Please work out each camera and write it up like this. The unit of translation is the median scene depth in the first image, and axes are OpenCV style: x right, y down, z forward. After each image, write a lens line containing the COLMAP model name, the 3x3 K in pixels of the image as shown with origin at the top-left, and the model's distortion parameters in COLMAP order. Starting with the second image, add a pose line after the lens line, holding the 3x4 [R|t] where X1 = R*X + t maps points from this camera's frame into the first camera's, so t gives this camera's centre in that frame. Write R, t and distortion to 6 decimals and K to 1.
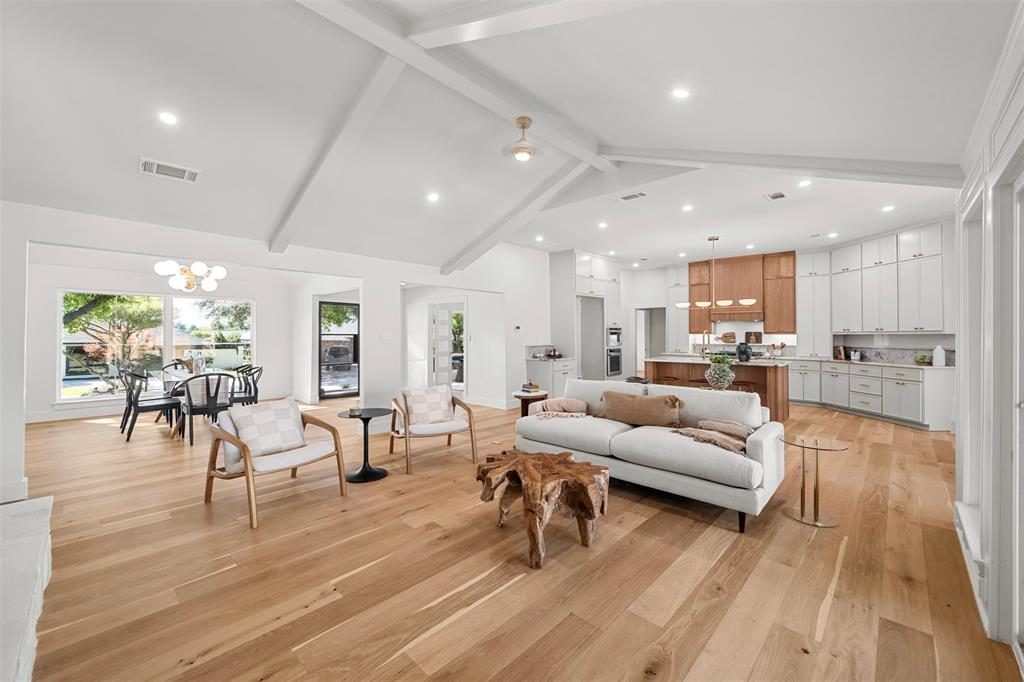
lens RADIAL K [[422.2, 0, 512.3], [0, 422.2, 336.9], [0, 0, 1]] dist [-0.002145, -0.000124]
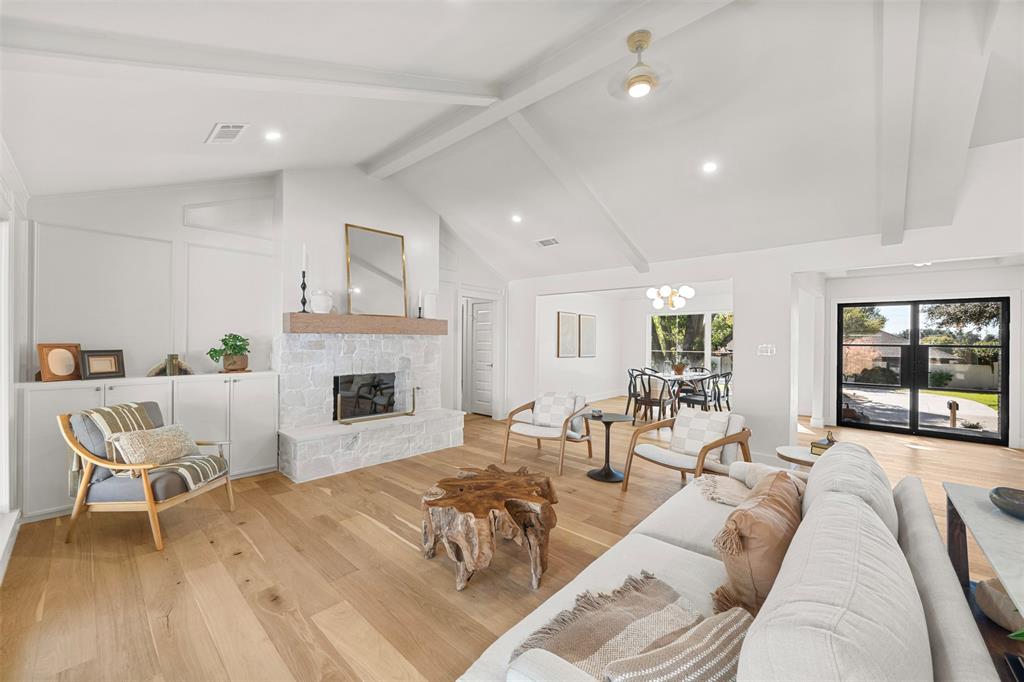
lens RADIAL K [[422.2, 0, 515.6], [0, 422.2, 340.5], [0, 0, 1]] dist [-0.002145, -0.000124]
pose [[-0.025293, -0.003676, -0.999673, 1.035445], [-0.012623, 0.999915, -0.003357, -0.009700], [0.999600, 0.012534, -0.025337, 1.128566]]
